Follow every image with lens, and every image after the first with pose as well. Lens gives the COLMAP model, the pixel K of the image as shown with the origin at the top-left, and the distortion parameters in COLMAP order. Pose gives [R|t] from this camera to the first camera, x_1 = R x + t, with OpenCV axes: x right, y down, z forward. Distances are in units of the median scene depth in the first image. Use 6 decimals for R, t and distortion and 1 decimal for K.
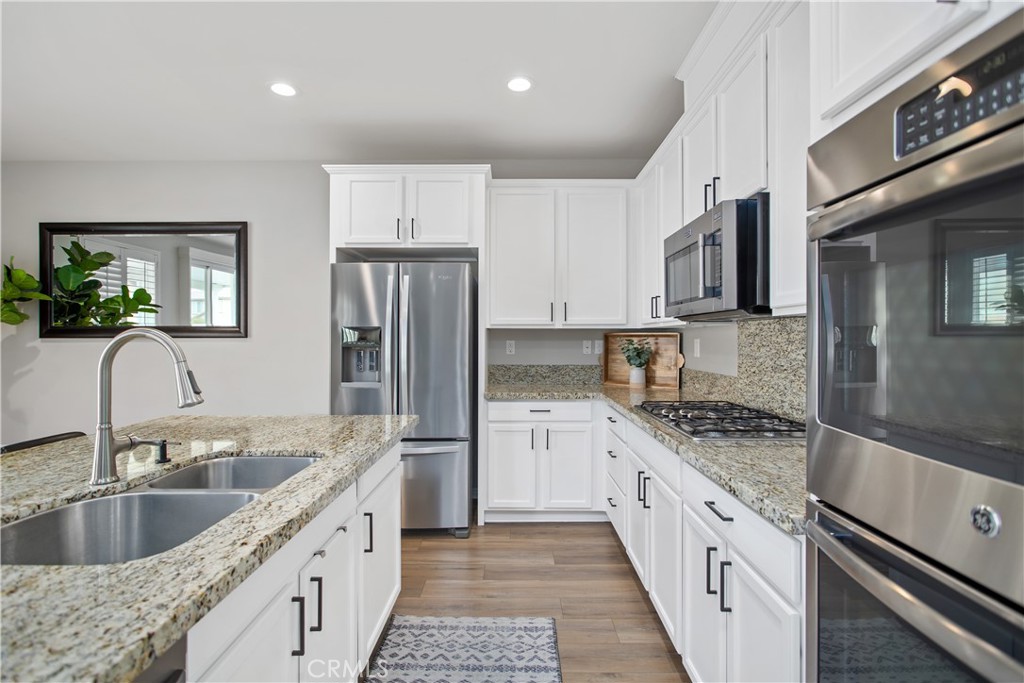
lens RADIAL K [[484.4, 0, 510.0], [0, 484.4, 338.3], [0, 0, 1]] dist [-0.000432, 0.000032]
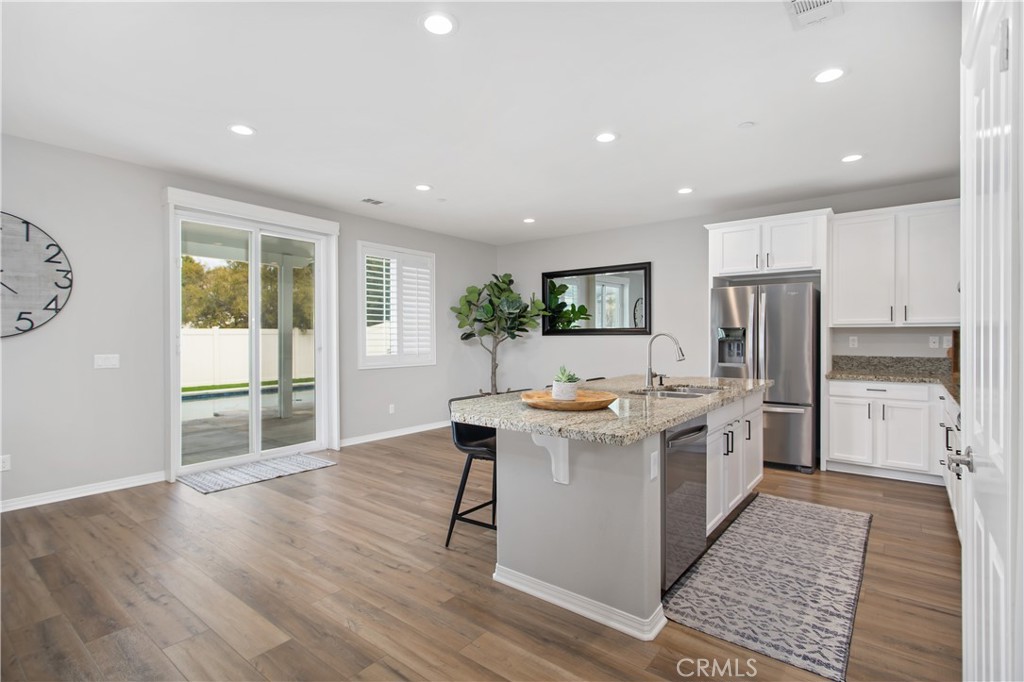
lens RADIAL K [[484.4, 0, 510.0], [0, 484.4, 337.8], [0, 0, 1]] dist [-0.000432, 0.000032]
pose [[0.783420, 0.000222, -0.621493, 0.097466], [0.003333, 0.999984, 0.004559, -0.000813], [0.621484, -0.005643, 0.783407, -0.626316]]
